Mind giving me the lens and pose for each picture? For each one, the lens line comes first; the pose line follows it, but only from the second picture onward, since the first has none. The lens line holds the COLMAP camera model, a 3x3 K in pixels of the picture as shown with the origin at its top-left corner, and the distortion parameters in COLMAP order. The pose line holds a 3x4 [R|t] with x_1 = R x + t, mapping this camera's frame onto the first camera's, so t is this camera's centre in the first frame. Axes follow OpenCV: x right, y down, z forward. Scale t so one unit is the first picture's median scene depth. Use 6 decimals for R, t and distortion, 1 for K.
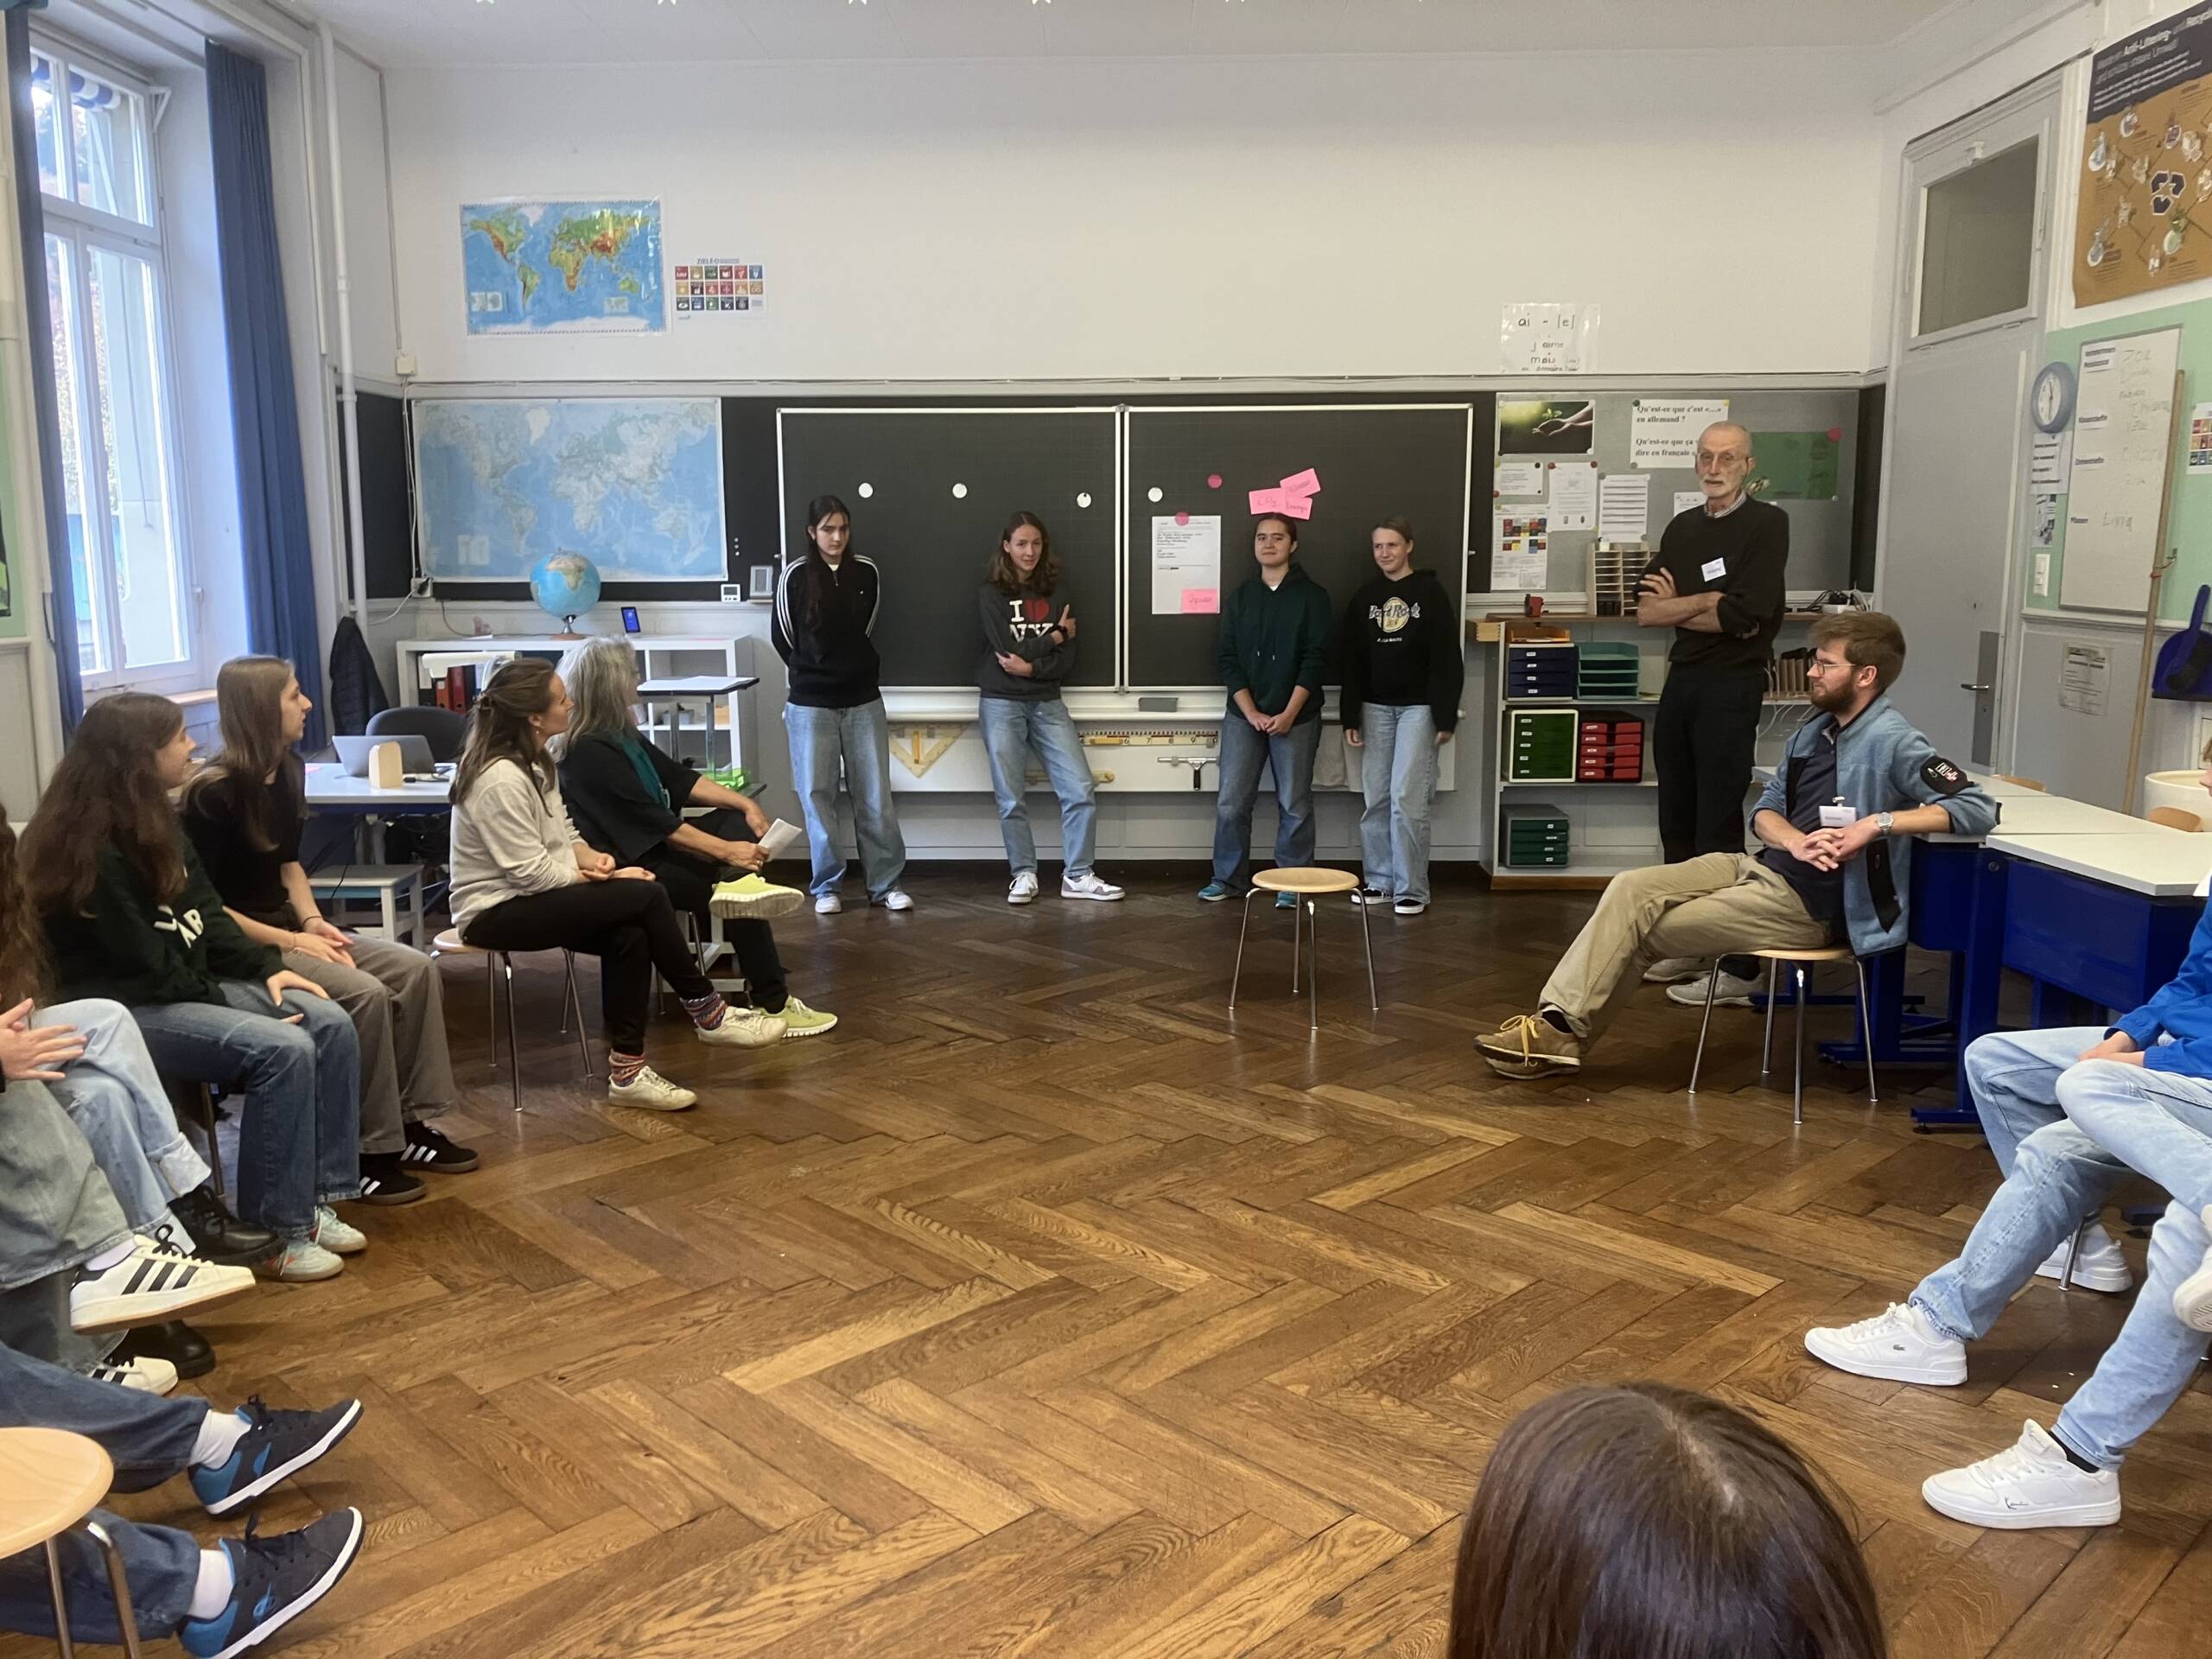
lens RADIAL K [[1778.6, 0, 1090.3], [0, 1778.6, 831.9], [0, 0, 1]] dist [0.007369, 0.000882]
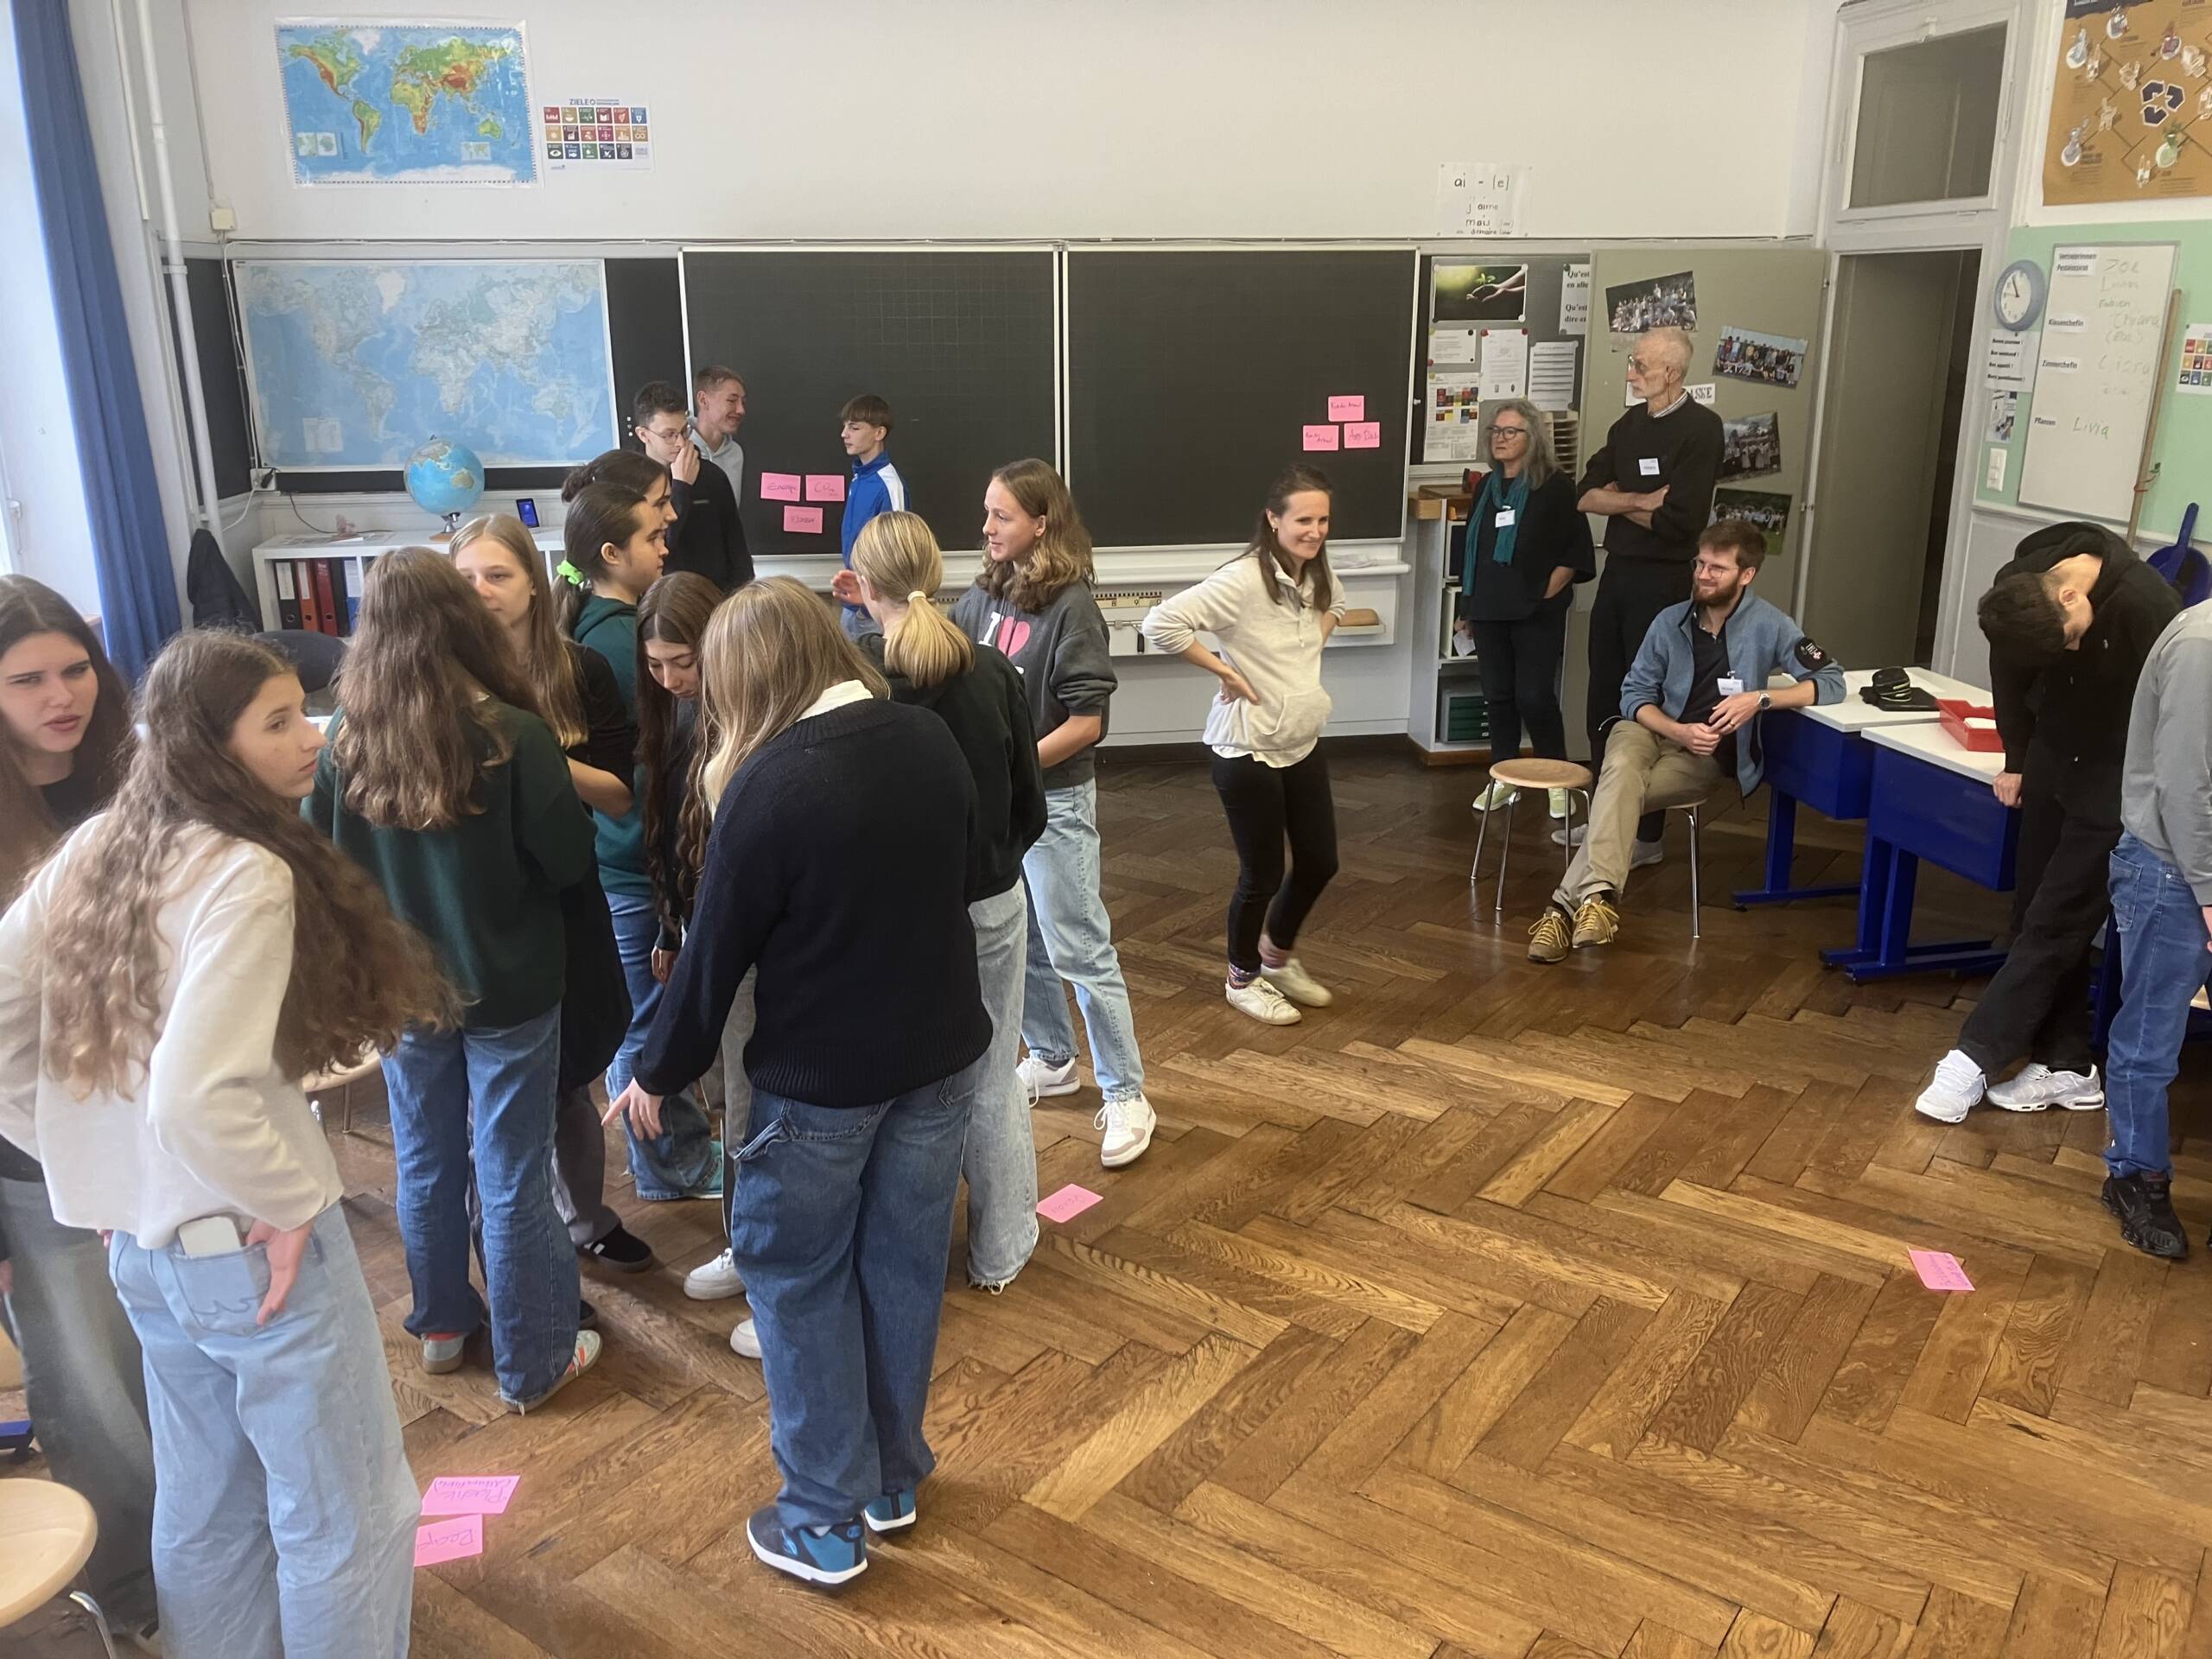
lens RADIAL K [[1778.6, 0, 1115.3], [0, 1778.6, 819.2], [0, 0, 1]] dist [0.007369, 0.000882]
pose [[0.983478, -0.052501, 0.173246, -0.146858], [0.030551, 0.991430, 0.127017, -0.083315], [-0.178429, -0.119625, 0.976654, 0.053674]]
